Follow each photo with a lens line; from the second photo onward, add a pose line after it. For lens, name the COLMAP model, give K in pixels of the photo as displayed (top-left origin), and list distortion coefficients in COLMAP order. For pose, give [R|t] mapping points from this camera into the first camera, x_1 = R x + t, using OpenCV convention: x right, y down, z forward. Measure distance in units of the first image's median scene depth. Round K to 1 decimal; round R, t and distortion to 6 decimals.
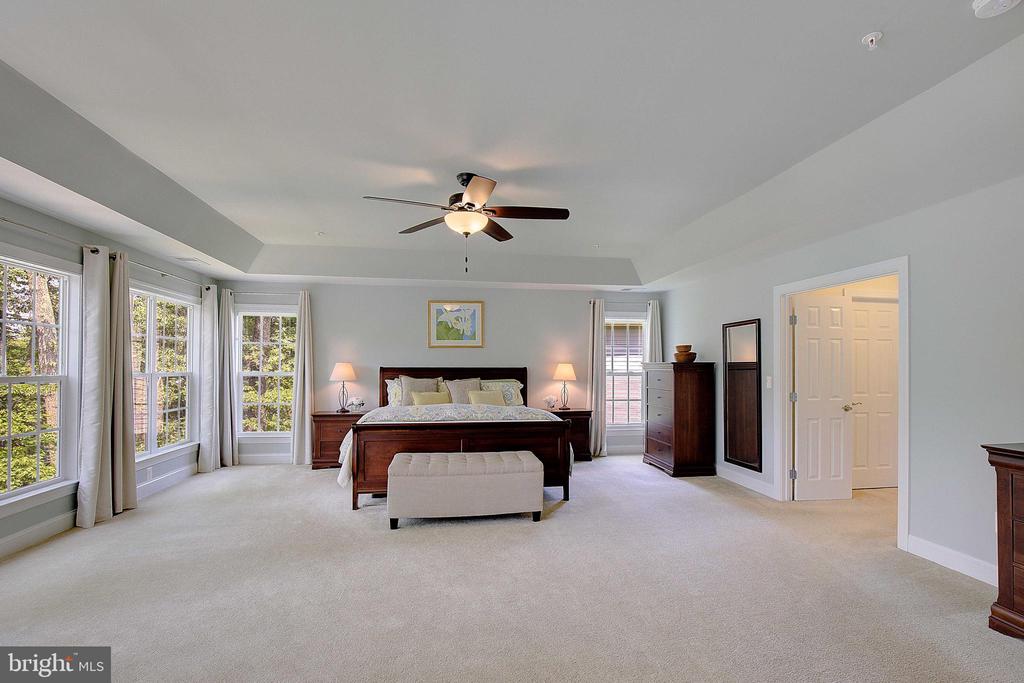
lens RADIAL K [[478.7, 0, 508.2], [0, 478.7, 358.9], [0, 0, 1]] dist [-0.001223, -0.000154]
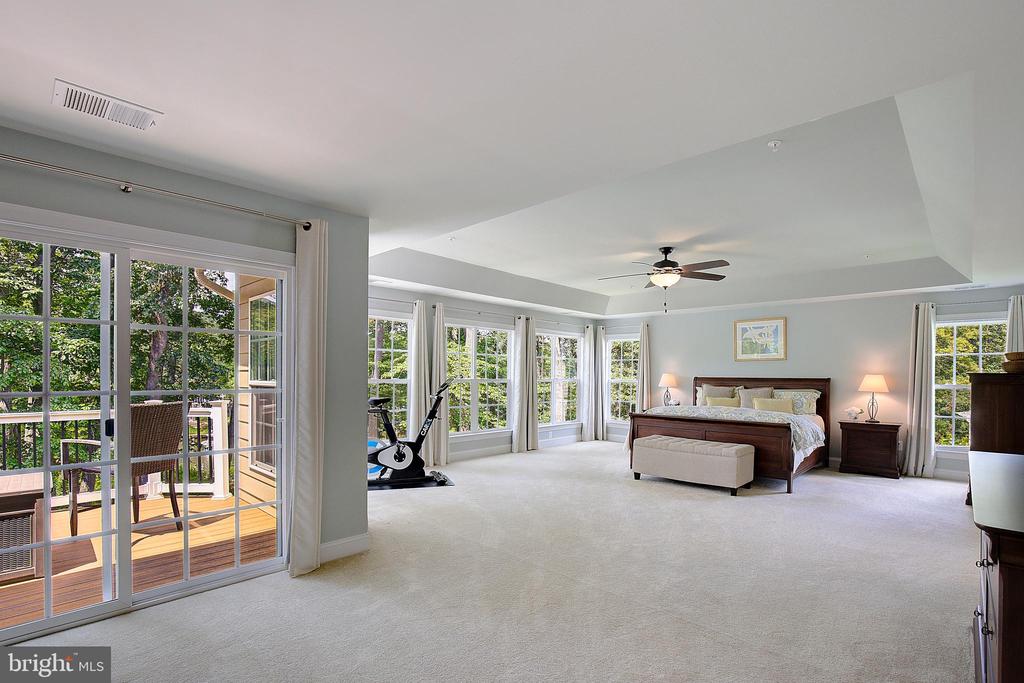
lens RADIAL K [[470.8, 0, 519.8], [0, 470.8, 370.3], [0, 0, 1]] dist [-0.001088, -0.000034]
pose [[0.624756, -0.004490, -0.780807, 0.446247], [0.003414, 0.999990, -0.003019, 0.001553], [0.780812, -0.000780, 0.624765, -0.157110]]
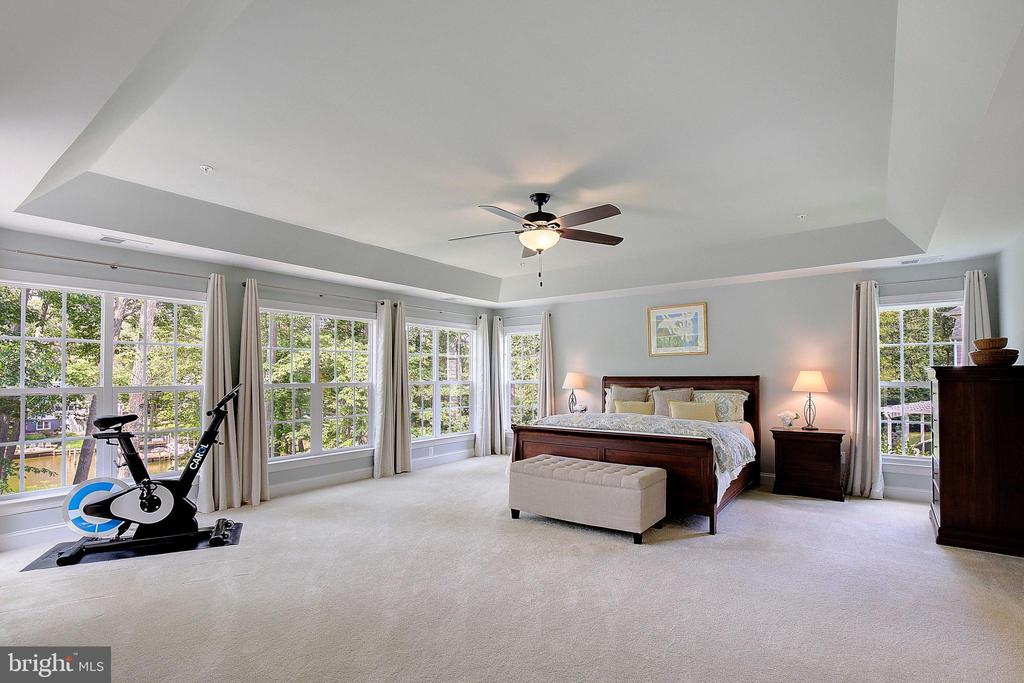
lens RADIAL K [[478.7, 0, 508.2], [0, 478.7, 358.9], [0, 0, 1]] dist [-0.001223, -0.000154]
pose [[0.706175, -0.030522, -0.707379, 0.349512], [0.016126, 0.999505, -0.027029, 0.004363], [0.707853, 0.007680, 0.706318, 0.113900]]
